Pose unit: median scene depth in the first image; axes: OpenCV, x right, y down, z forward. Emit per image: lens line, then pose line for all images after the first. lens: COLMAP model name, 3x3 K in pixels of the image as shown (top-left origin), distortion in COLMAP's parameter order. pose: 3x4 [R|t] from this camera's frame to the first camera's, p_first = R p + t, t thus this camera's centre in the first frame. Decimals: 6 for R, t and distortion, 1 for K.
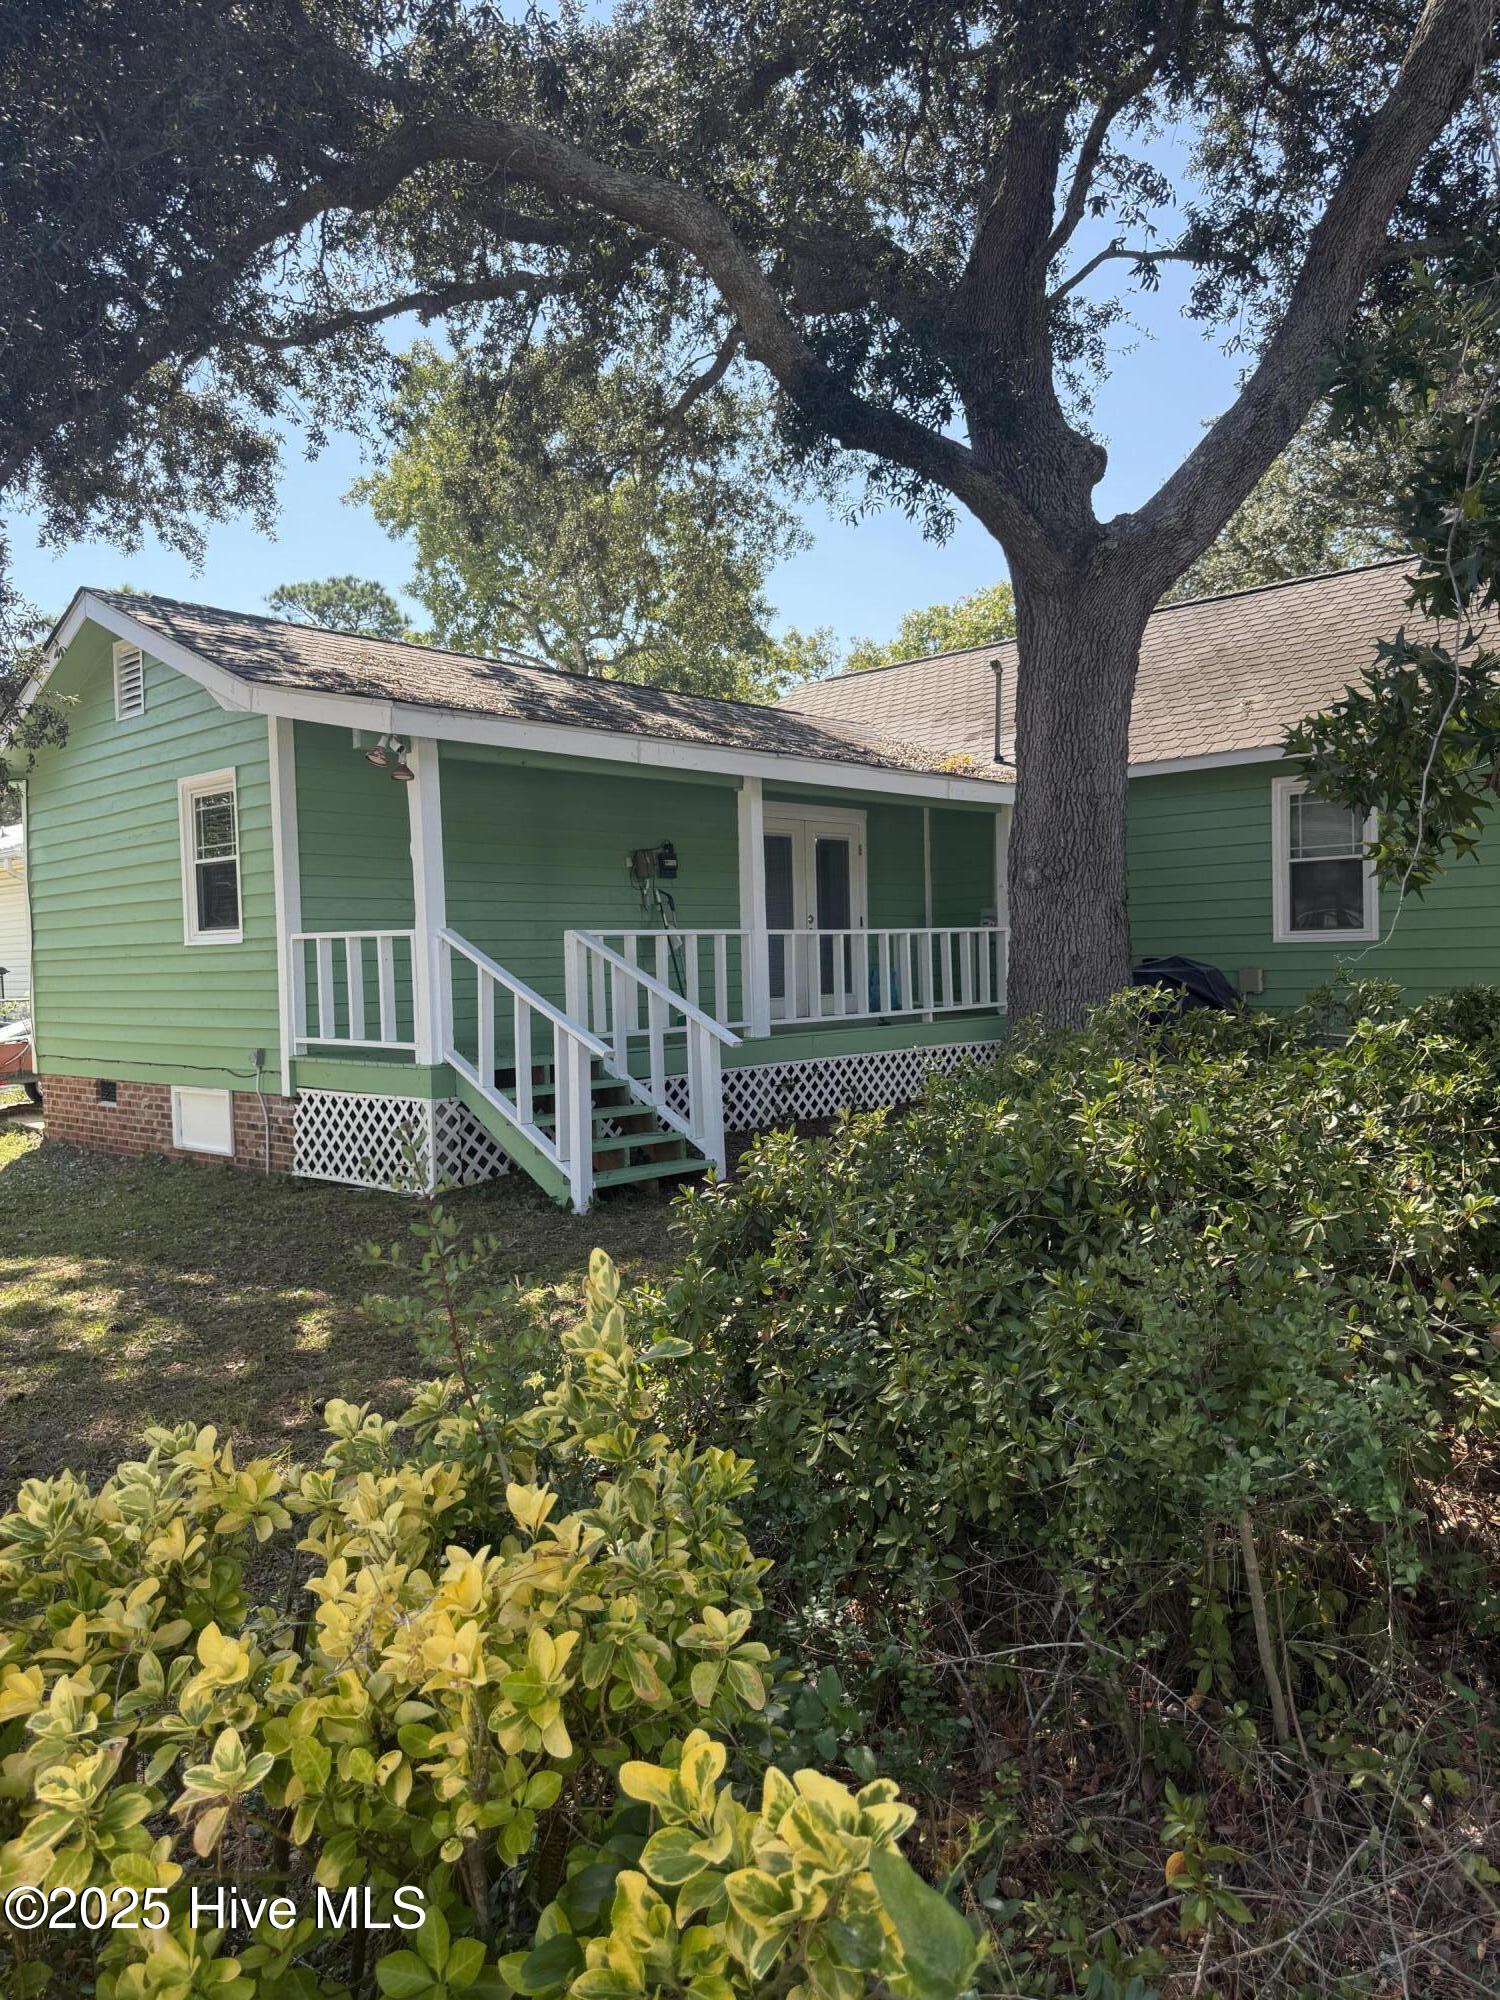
lens RADIAL K [[1397.4, 0, 782.5], [0, 1397.4, 1001.0], [0, 0, 1]] dist [0.157471, -0.294390]
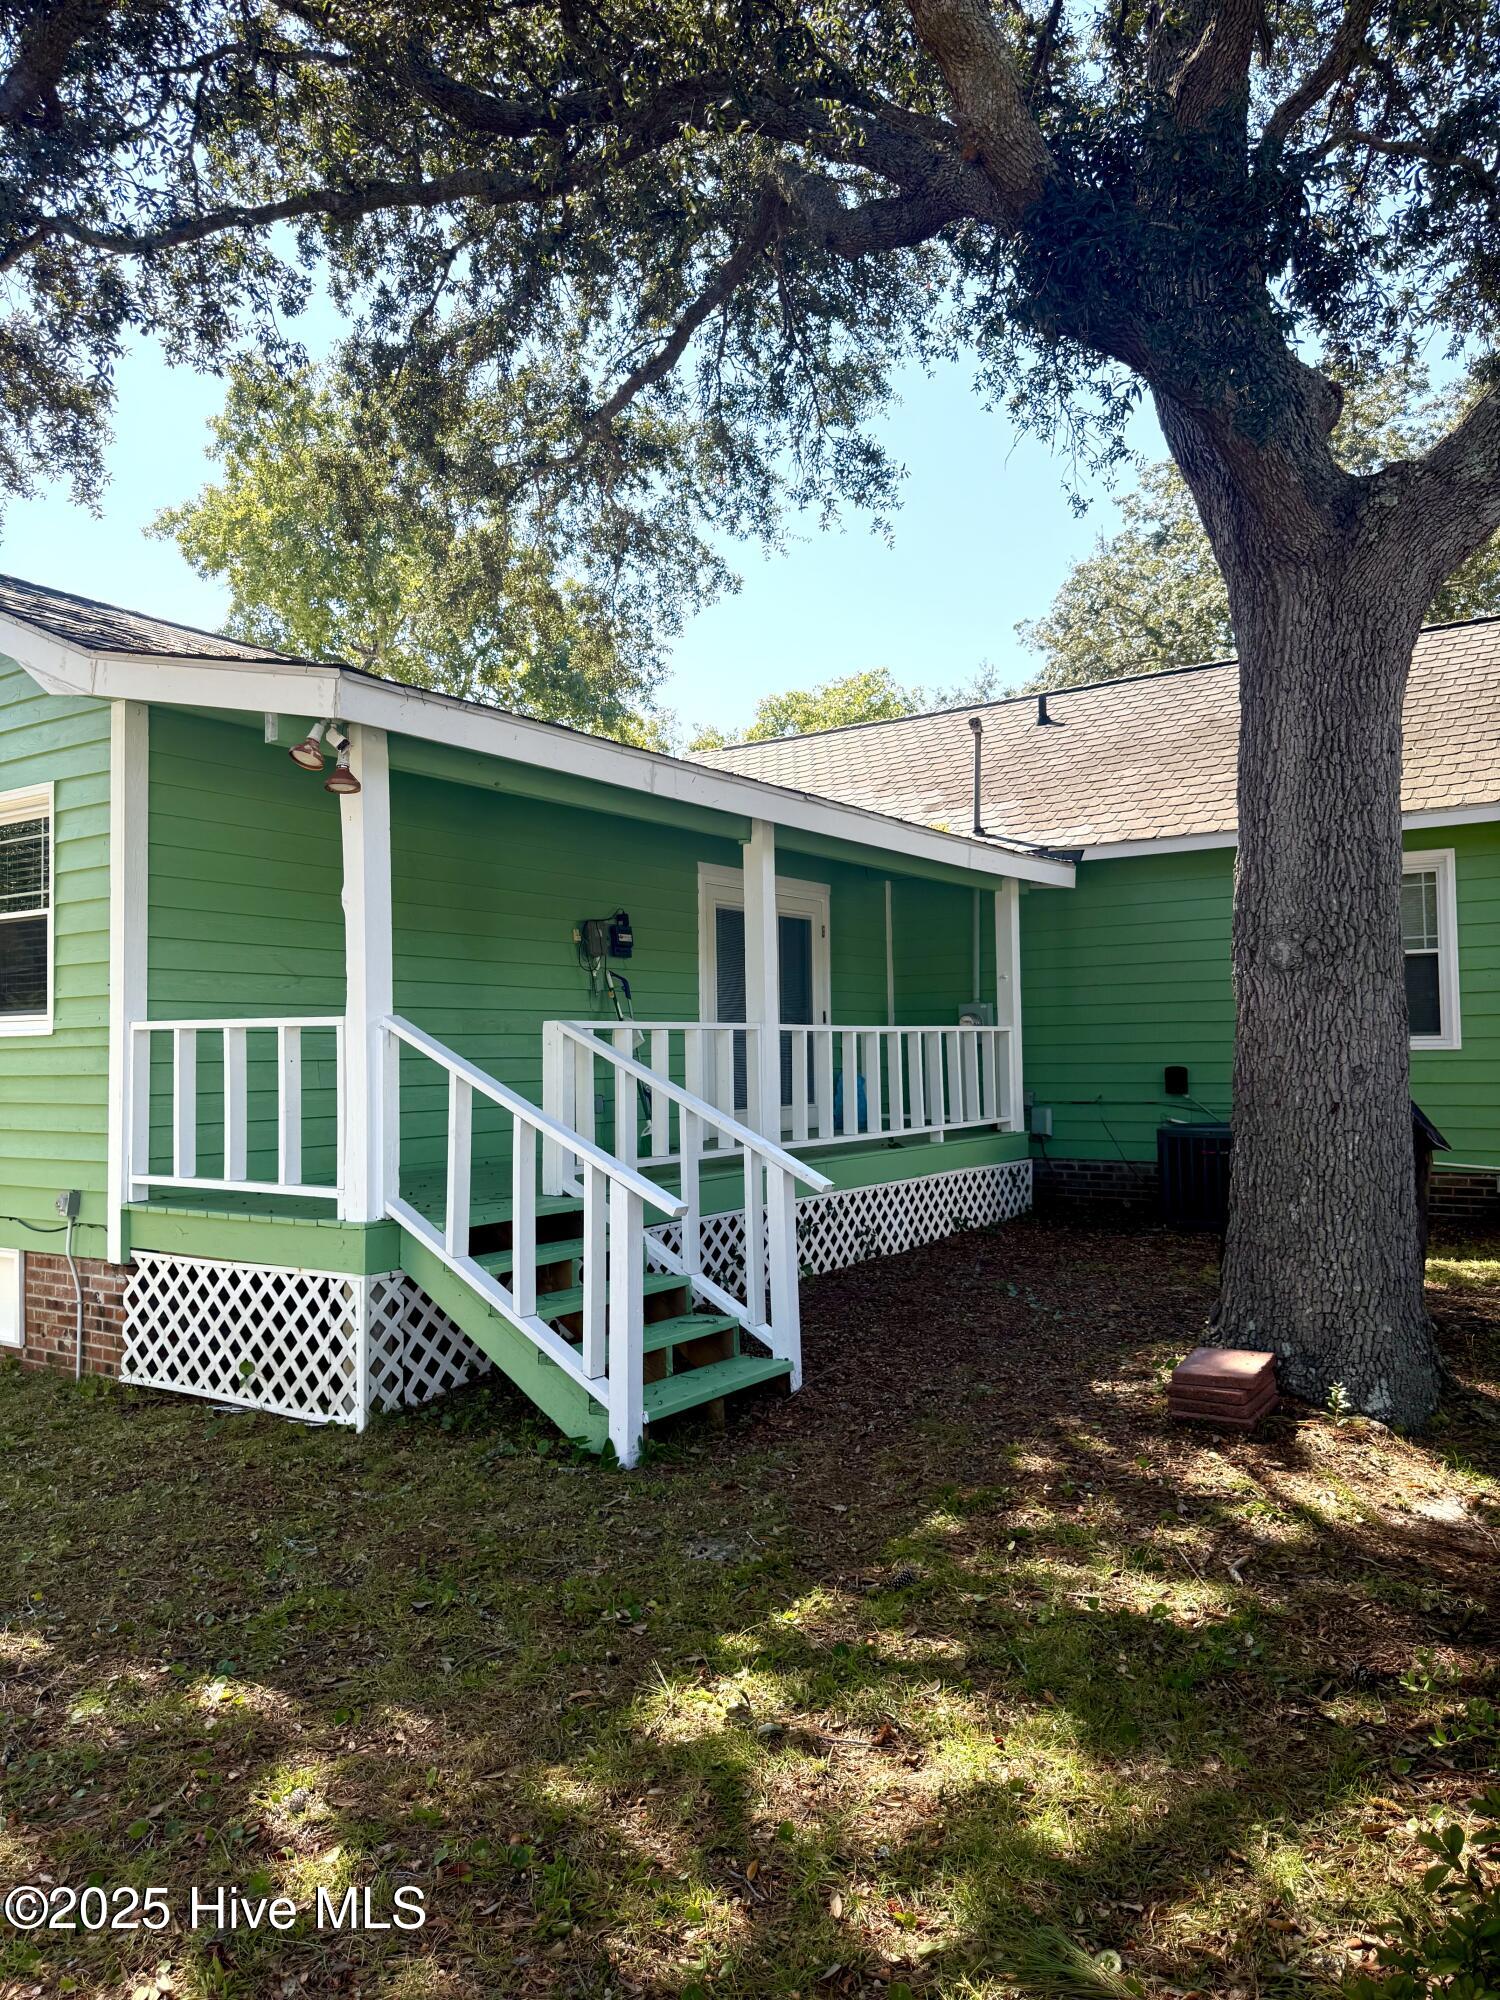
lens RADIAL K [[1397.4, 0, 782.5], [0, 1397.4, 1001.0], [0, 0, 1]] dist [0.157471, -0.294390]
pose [[0.988602, 0.017196, 0.149565, -0.142300], [-0.006632, 0.997465, -0.070843, -0.011086], [-0.150405, 0.069044, 0.986211, 0.281872]]
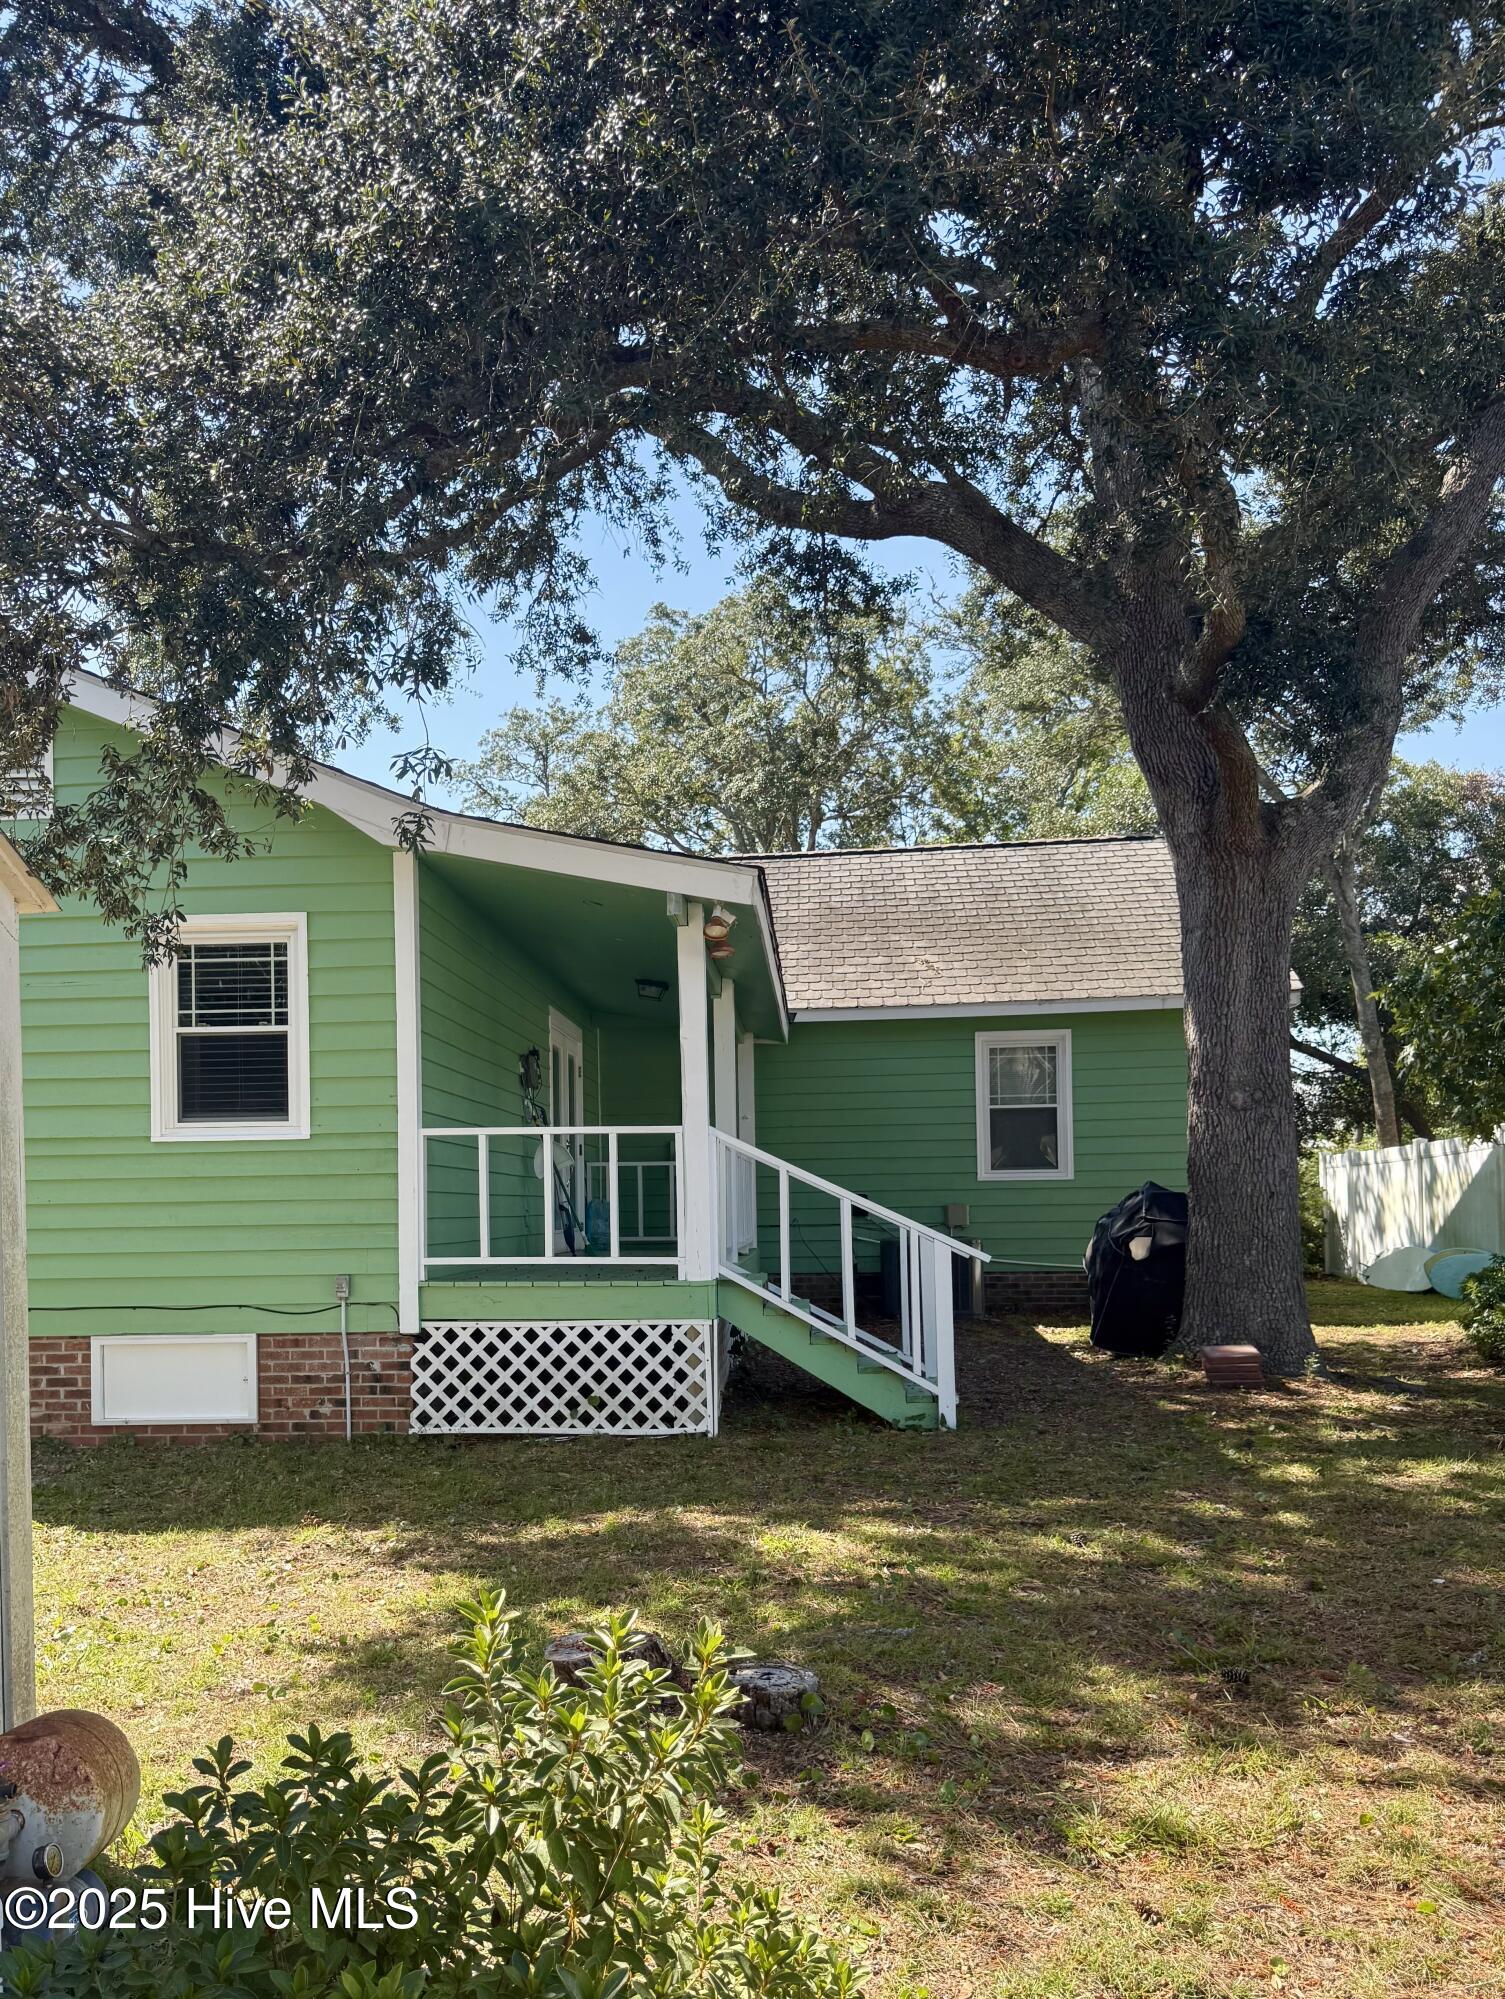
lens RADIAL K [[1632.1, 0, 664.3], [0, 1632.1, 1164.1], [0, 0, 1]] dist [0.108165, 0.001928]
pose [[0.807205, 0.029843, 0.589516, -0.788390], [0.013103, 0.997569, -0.068442, 0.038118], [-0.590125, 0.062971, 0.804852, 0.177621]]
